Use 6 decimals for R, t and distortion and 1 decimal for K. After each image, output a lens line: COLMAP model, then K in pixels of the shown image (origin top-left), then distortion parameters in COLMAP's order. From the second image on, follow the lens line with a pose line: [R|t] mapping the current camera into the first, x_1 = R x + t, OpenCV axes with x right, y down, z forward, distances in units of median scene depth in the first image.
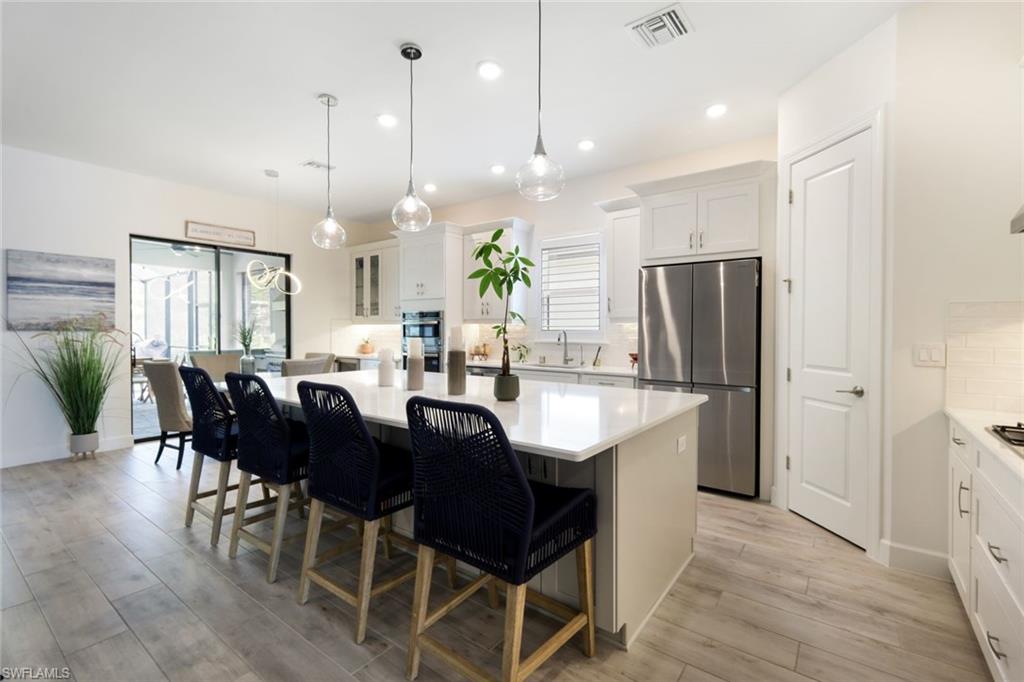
lens RADIAL K [[453.2, 0, 511.9], [0, 453.2, 334.0], [0, 0, 1]] dist [0.013138, -0.003347]
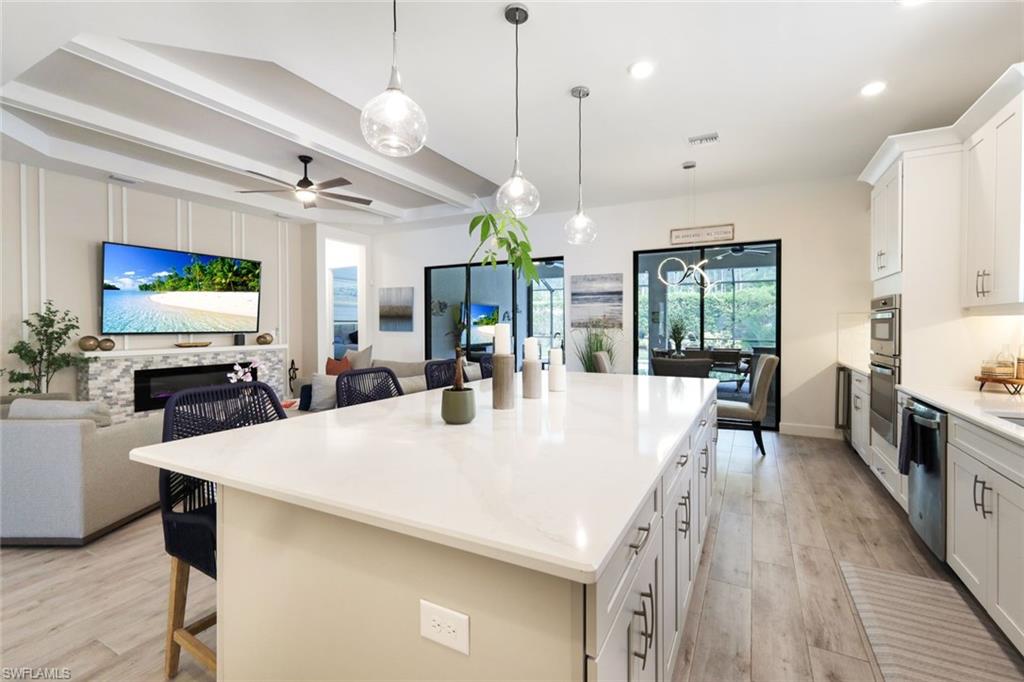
lens RADIAL K [[453.2, 0, 509.1], [0, 453.2, 332.8], [0, 0, 1]] dist [0.013138, -0.003347]
pose [[0.142537, 0.017450, -0.989636, 0.401314], [-0.007855, 0.999833, 0.016499, -0.011791], [0.989758, 0.005422, 0.142651, 0.530189]]
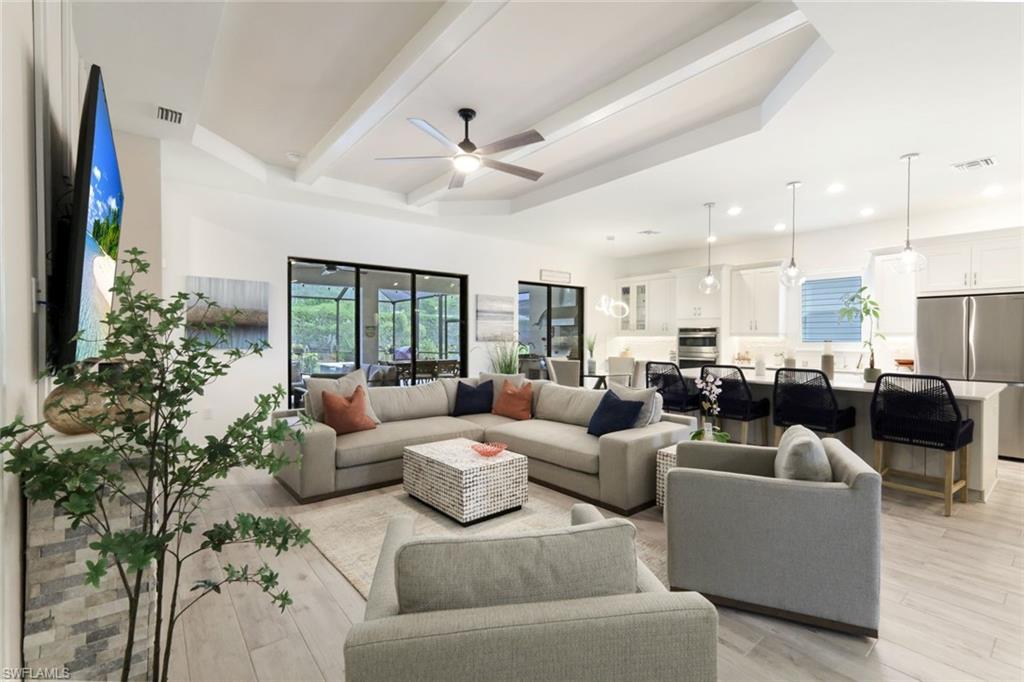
lens RADIAL K [[453.2, 0, 508.8], [0, 453.2, 341.5], [0, 0, 1]] dist [0.013138, -0.003347]
pose [[0.968430, 0.003565, -0.249262, -0.520310], [-0.004016, 0.999991, -0.001301, -0.004909], [0.249255, 0.002261, 0.968435, -0.603752]]
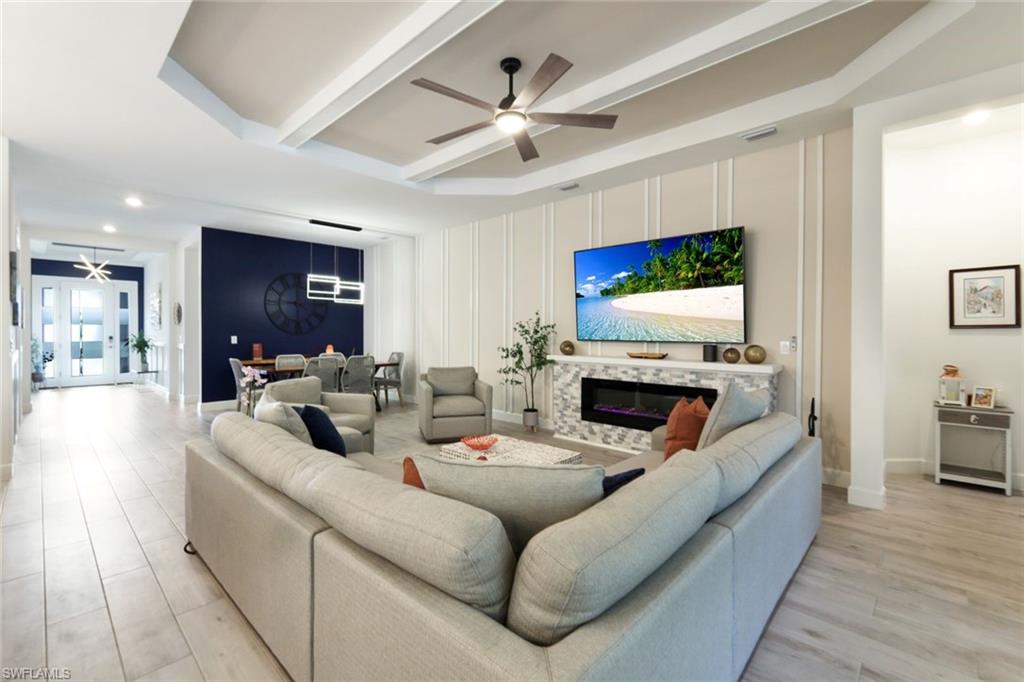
lens RADIAL K [[453.2, 0, 503.9], [0, 453.2, 338.0], [0, 0, 1]] dist [0.013138, -0.003347]
pose [[-0.989292, -0.004422, 0.145880, -0.930394], [-0.001263, 0.999763, 0.021746, -0.012451], [-0.145942, 0.021329, -0.989063, 0.925686]]
